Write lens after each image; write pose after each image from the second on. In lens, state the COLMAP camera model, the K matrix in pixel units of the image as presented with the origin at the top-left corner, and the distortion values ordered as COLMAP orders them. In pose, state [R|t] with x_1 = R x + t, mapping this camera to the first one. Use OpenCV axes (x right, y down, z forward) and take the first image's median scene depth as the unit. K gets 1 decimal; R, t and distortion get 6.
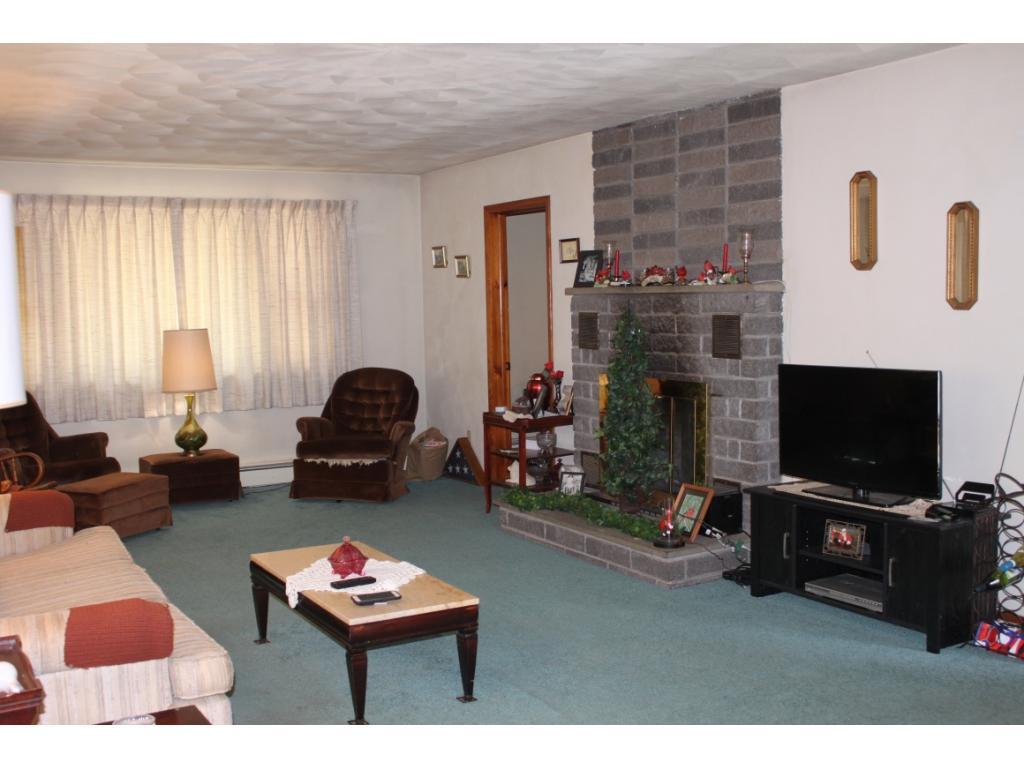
lens RADIAL K [[1070.2, 0, 511.2], [0, 1070.2, 384.7], [0, 0, 1]] dist [-0.092983, 0.000000]
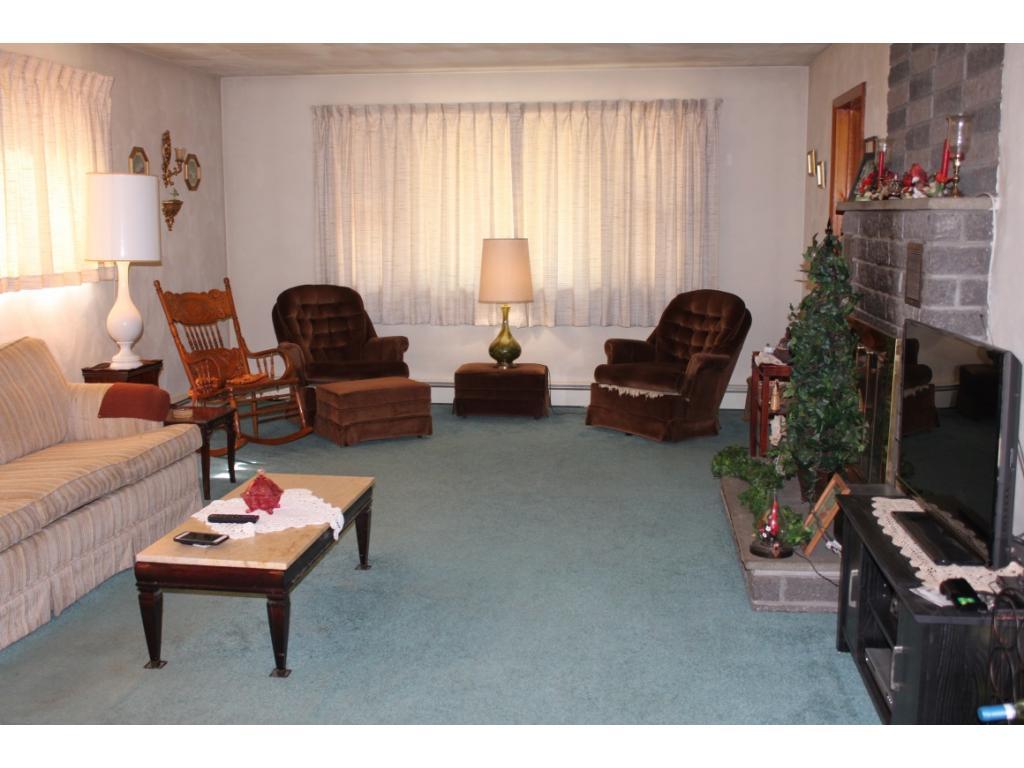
lens RADIAL K [[1070.2, 0, 505.0], [0, 1070.2, 381.6], [0, 0, 1]] dist [-0.092983, 0.000000]
pose [[0.791415, 0.110595, -0.601192, 0.345409], [-0.062070, 0.992953, 0.100954, -0.023952], [0.608120, -0.042581, 0.792702, 0.247703]]
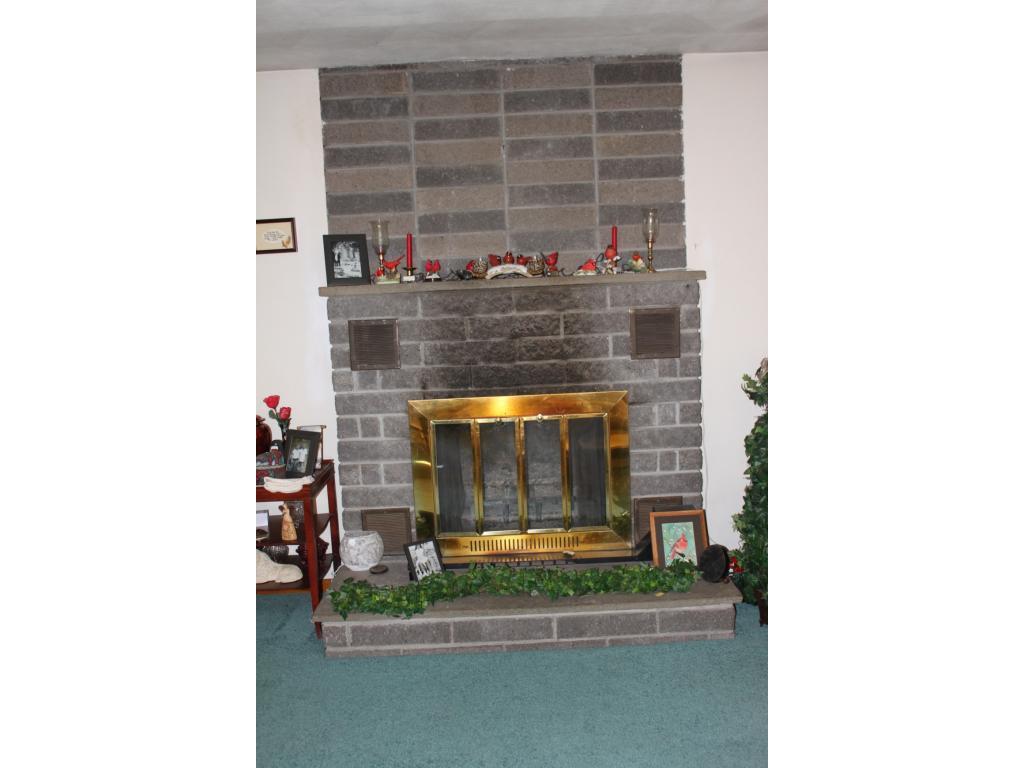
lens RADIAL K [[833.3, 0, 512.3], [0, 833.3, 389.5], [0, 0, 1]] dist [-0.066328, 0.001045]
pose [[0.506582, -0.110414, 0.855093, -0.367493], [0.106250, 0.992201, 0.065173, -0.047300], [-0.855620, 0.057838, 0.514362, 0.637410]]
